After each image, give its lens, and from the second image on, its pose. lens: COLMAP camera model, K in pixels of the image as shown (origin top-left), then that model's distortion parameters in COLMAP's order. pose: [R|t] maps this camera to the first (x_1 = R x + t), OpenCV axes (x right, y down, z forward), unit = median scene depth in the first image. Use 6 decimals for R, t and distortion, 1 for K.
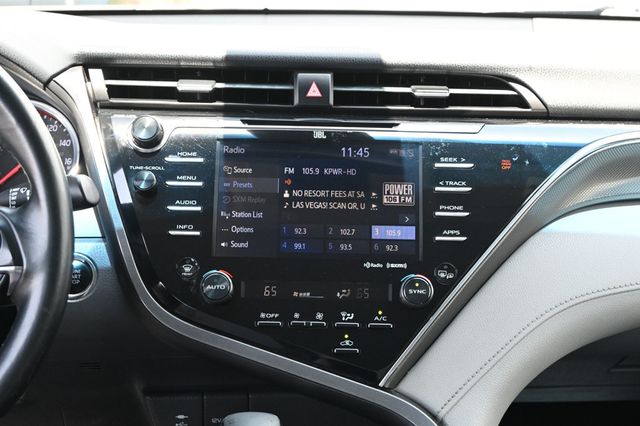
lens RADIAL K [[1237.7, 0, 321.3], [0, 1237.7, 214.0], [0, 0, 1]] dist [0.023965, 0.000000]
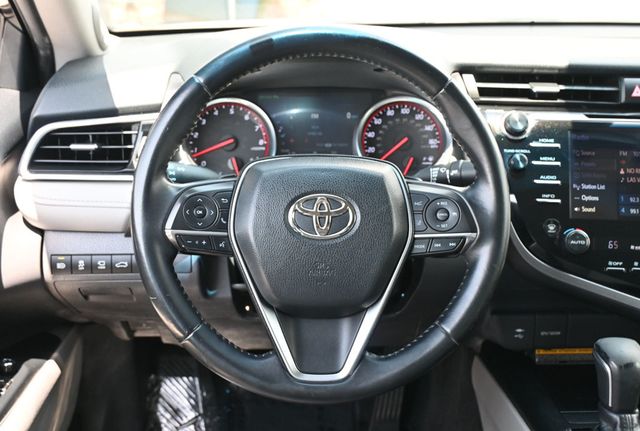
lens RADIAL K [[832.6, 0, 318.9], [0, 832.6, 216.9], [0, 0, 1]] dist [0.031945, 0.000000]
pose [[0.998675, 0.013179, -0.049744, -0.306703], [-0.008651, 0.995889, 0.090172, -0.045306], [0.050728, -0.089622, 0.994683, 0.084662]]
